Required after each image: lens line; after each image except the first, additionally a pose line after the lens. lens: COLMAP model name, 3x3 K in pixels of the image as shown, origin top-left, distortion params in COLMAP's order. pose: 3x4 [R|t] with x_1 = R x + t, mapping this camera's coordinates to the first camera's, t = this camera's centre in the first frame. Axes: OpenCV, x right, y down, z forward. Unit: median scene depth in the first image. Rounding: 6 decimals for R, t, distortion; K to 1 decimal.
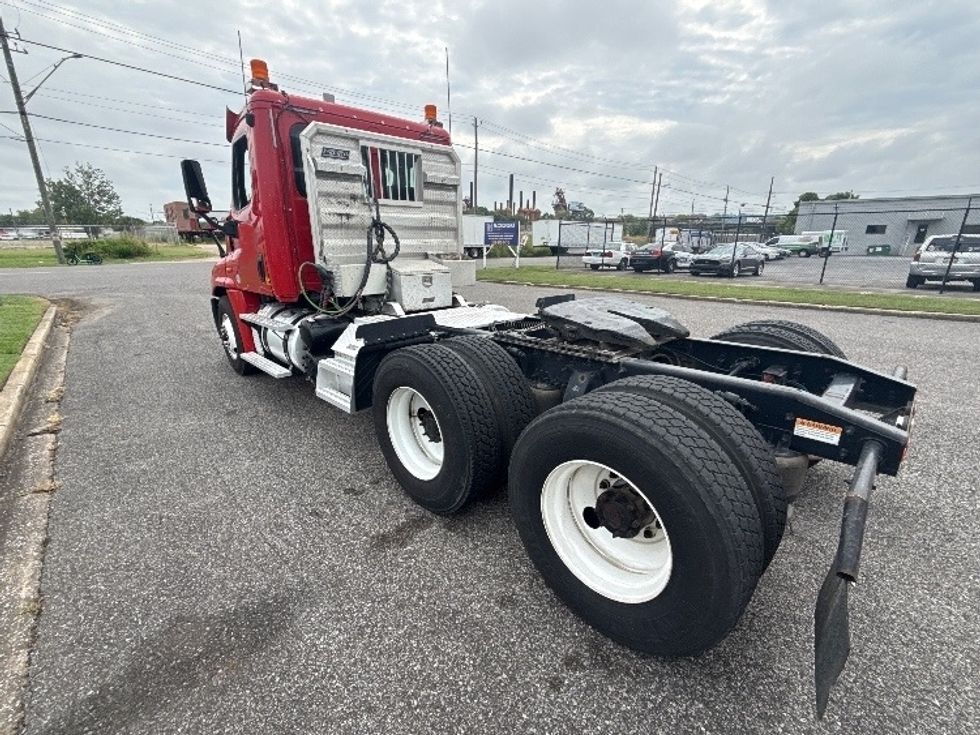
lens RADIAL K [[428.1, 0, 490.0], [0, 428.1, 367.5], [0, 0, 1]] dist [0.002600, 0.000040]
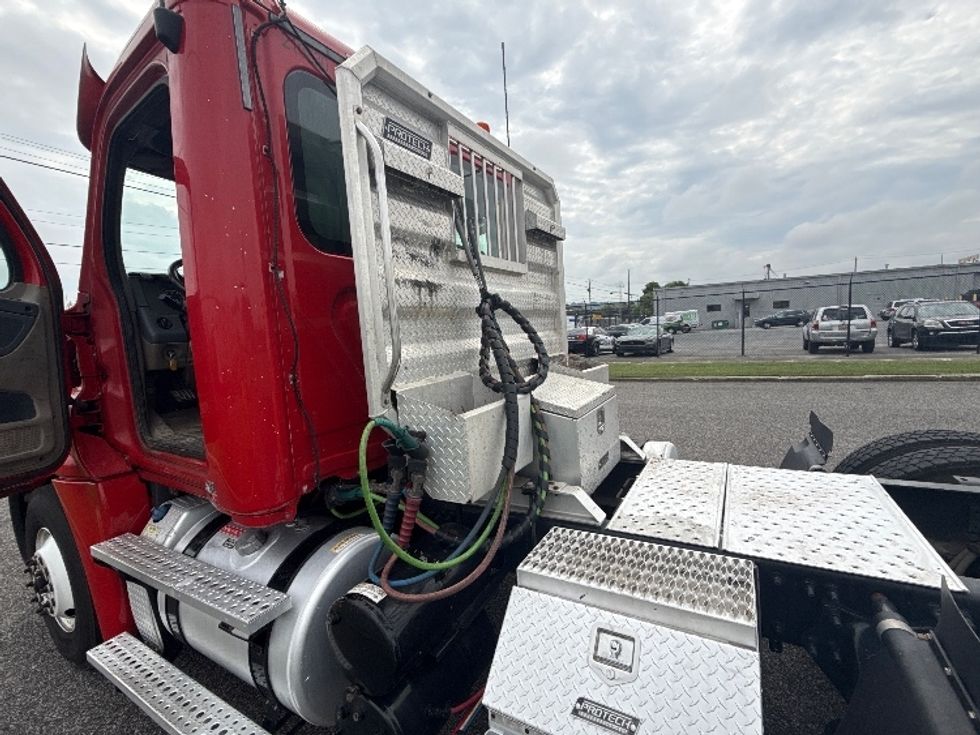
lens RADIAL K [[428.1, 0, 490.0], [0, 428.1, 367.5], [0, 0, 1]] dist [0.002600, 0.000040]
pose [[0.963875, -0.079819, 0.254114, -0.349364], [0.130729, 0.972994, -0.190243, -0.175299], [-0.232066, 0.216591, 0.948279, 0.555090]]
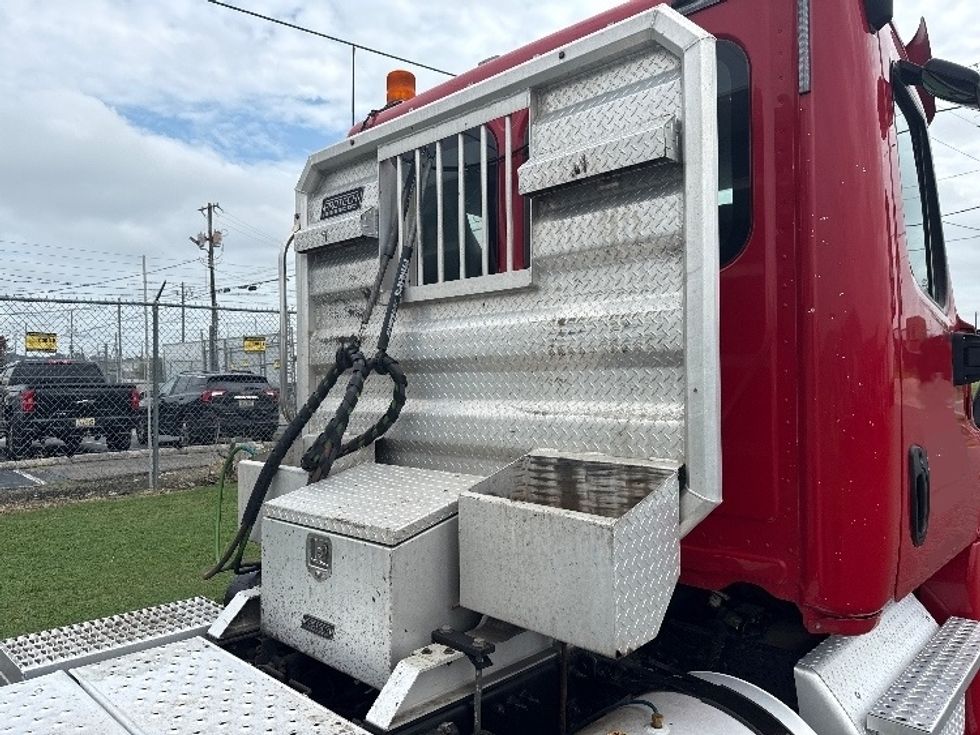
lens RADIAL K [[699.3, 0, 490.0], [0, 699.3, 367.5], [0, 0, 1]] dist [0.002345, -0.001284]
pose [[0.025476, -0.006418, -0.999655, 0.283449], [-0.267376, 0.963505, -0.013000, -0.322097], [0.963255, 0.267615, 0.022830, 1.004878]]
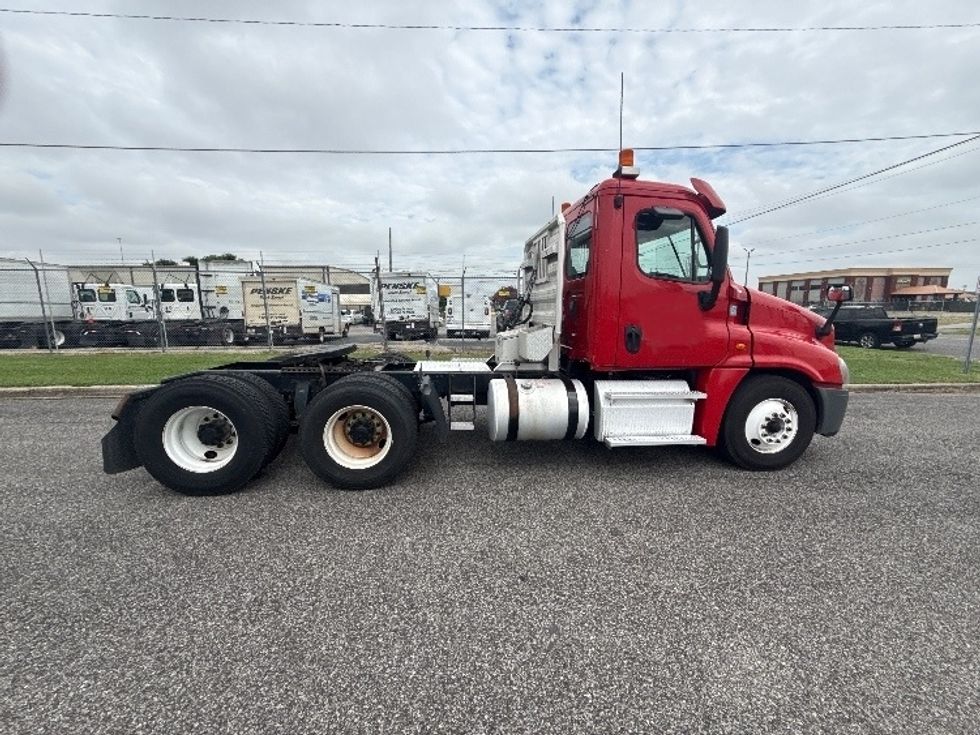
lens RADIAL K [[400.9, 0, 490.0], [0, 400.9, 367.5], [0, 0, 1]] dist [0.000647, -0.000130]
pose [[-0.609950, 0.111590, -0.784543, 0.763926], [-0.229843, 0.922564, 0.309915, -0.470163], [0.758375, 0.369355, -0.537070, 1.554063]]
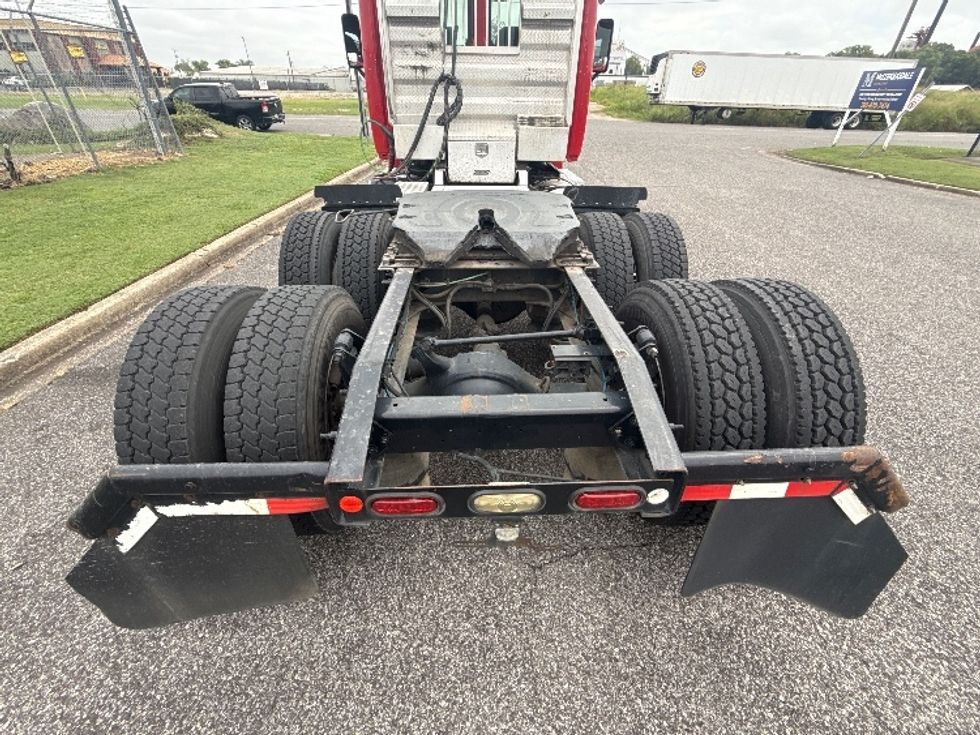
lens RADIAL K [[400.9, 0, 490.0], [0, 400.9, 367.5], [0, 0, 1]] dist [0.000647, -0.000130]
pose [[0.741219, 0.386531, -0.548805, 0.495940], [-0.204405, 0.908713, 0.363949, -0.088759], [0.639384, -0.157588, 0.752565, 0.270434]]
